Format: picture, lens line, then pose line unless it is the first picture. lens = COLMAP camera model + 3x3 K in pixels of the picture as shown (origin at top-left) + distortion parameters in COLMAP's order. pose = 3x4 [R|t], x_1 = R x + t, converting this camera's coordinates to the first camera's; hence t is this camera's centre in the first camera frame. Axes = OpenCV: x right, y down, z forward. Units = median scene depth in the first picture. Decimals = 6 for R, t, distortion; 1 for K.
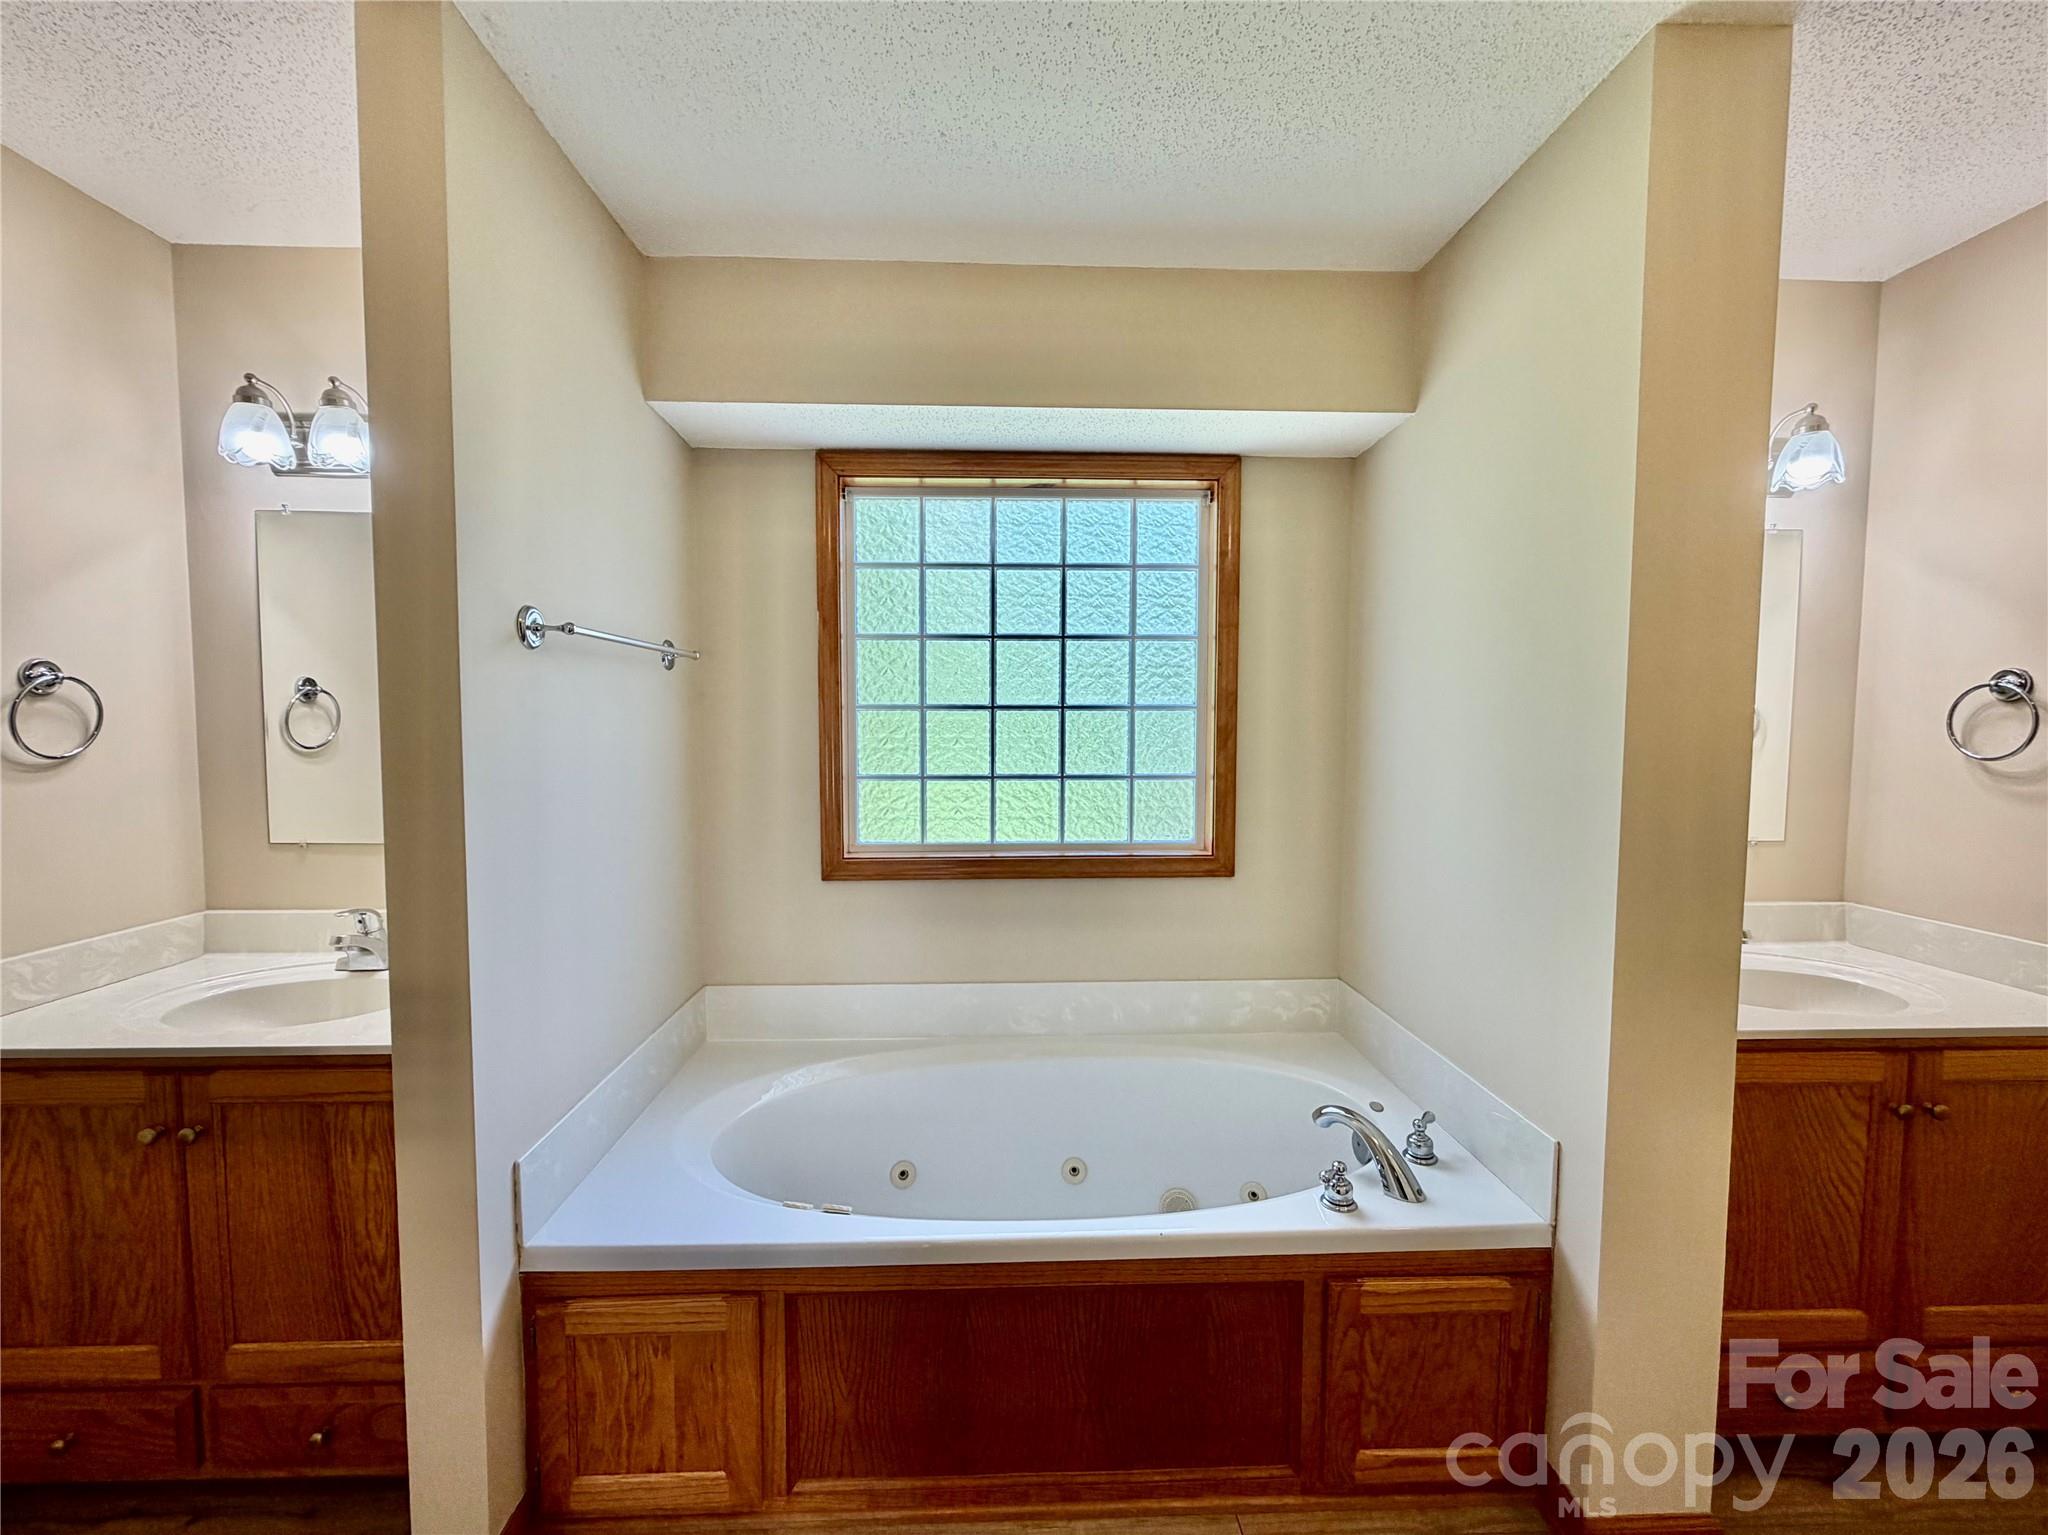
lens RADIAL K [[819.9, 0, 1021.6], [0, 819.9, 766.9], [0, 0, 1]] dist [0.001984, -0.000636]
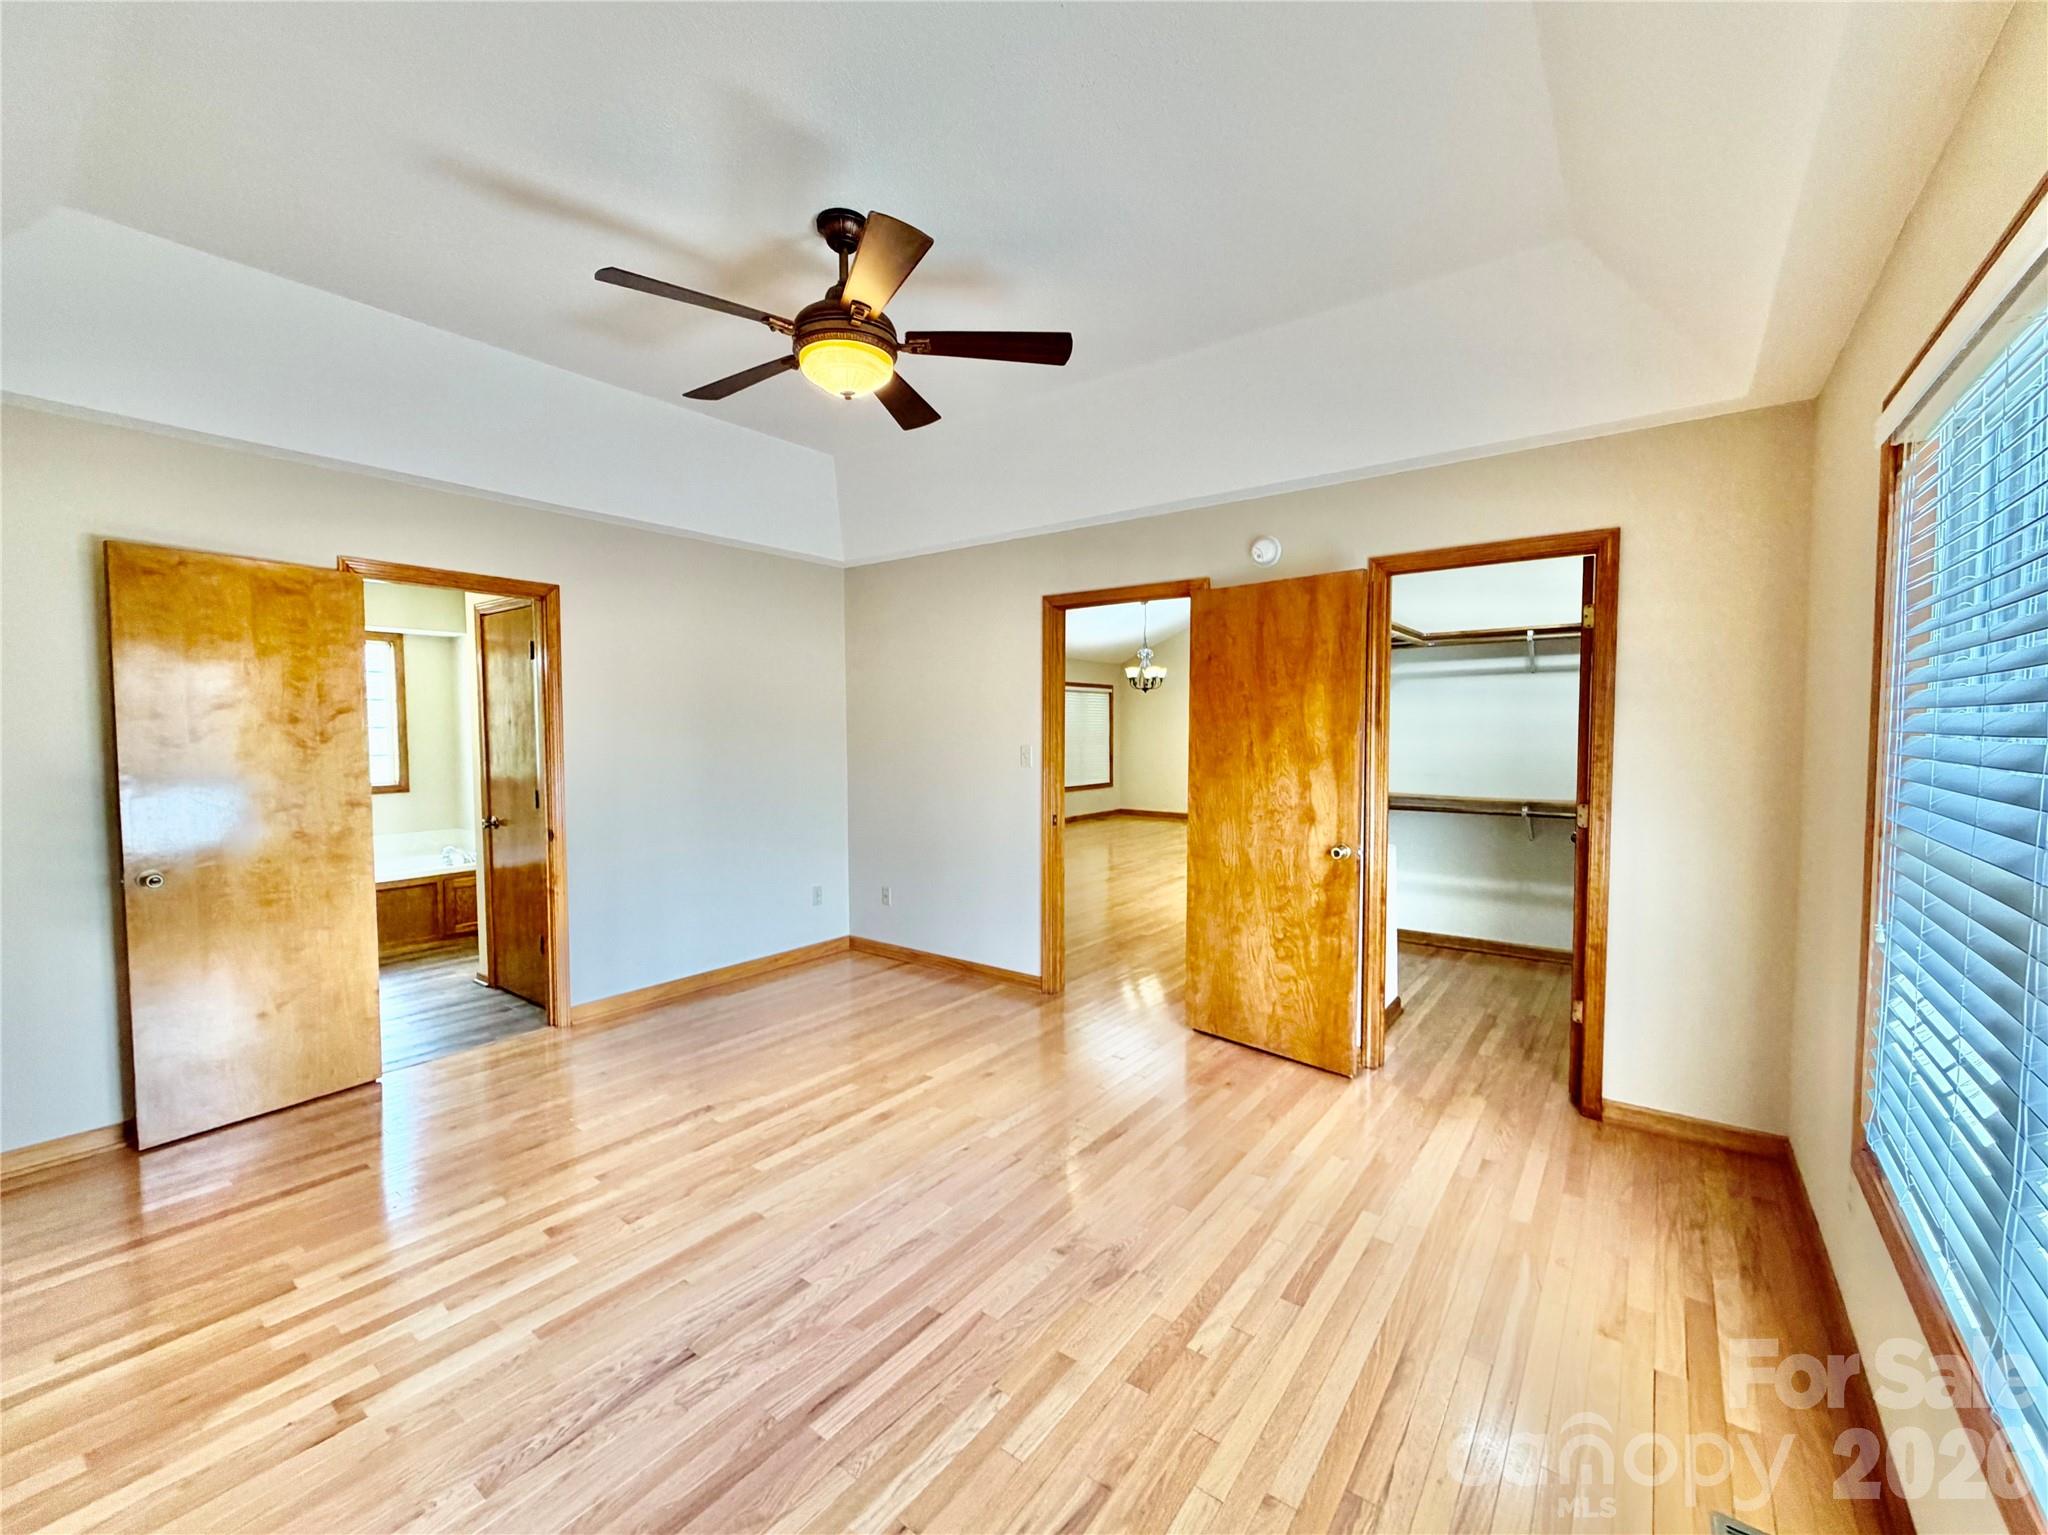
lens RADIAL K [[819.9, 0, 1019.7], [0, 819.9, 767.4], [0, 0, 1]] dist [0.001984, -0.000636]
pose [[0.636498, -0.045870, 0.769913, -0.539149], [0.062995, 0.997987, 0.007379, 0.160734], [-0.768701, 0.043803, 0.638106, -2.268573]]
